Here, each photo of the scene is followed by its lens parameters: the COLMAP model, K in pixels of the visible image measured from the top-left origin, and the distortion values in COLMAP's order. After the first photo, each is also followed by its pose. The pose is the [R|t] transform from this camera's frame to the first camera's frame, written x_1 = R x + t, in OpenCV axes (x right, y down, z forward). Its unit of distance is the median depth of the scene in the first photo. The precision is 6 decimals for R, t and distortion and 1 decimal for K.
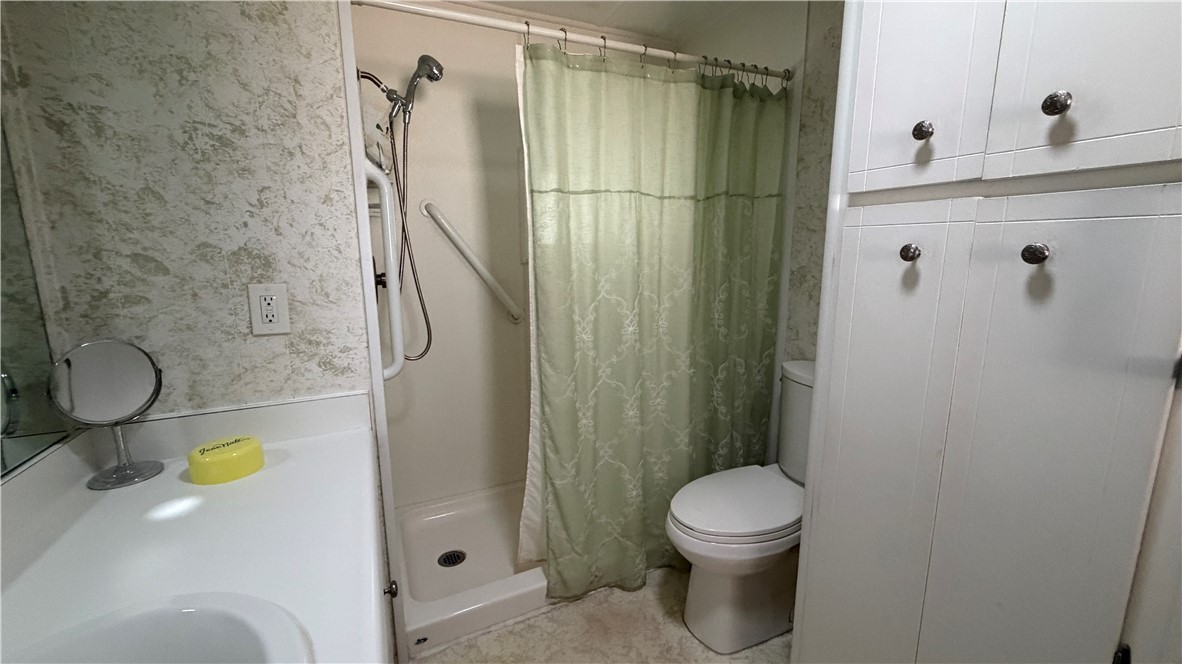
lens RADIAL K [[468.4, 0, 591.0], [0, 468.4, 332.0], [0, 0, 1]] dist [-0.001056, -0.000084]
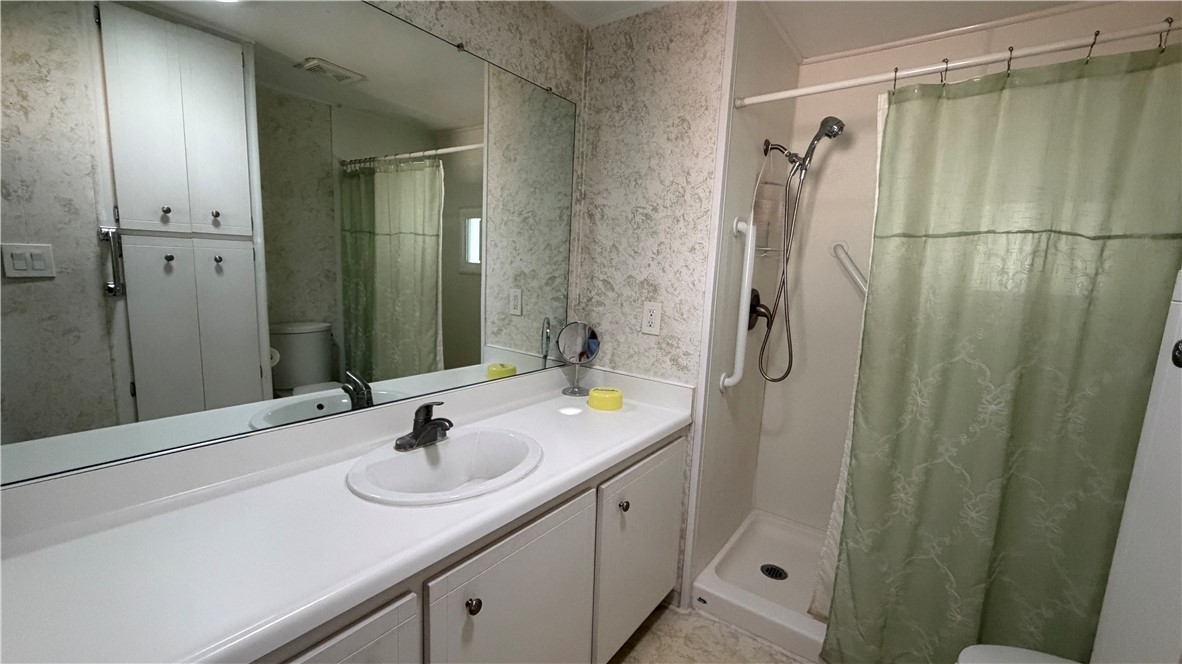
lens RADIAL K [[468.4, 0, 591.0], [0, 468.4, 332.0], [0, 0, 1]] dist [-0.001056, -0.000084]
pose [[0.474113, 0.152293, -0.867193, 0.600385], [-0.202223, 0.977432, 0.061093, -0.059256], [0.856926, 0.146402, 0.494210, 0.051934]]
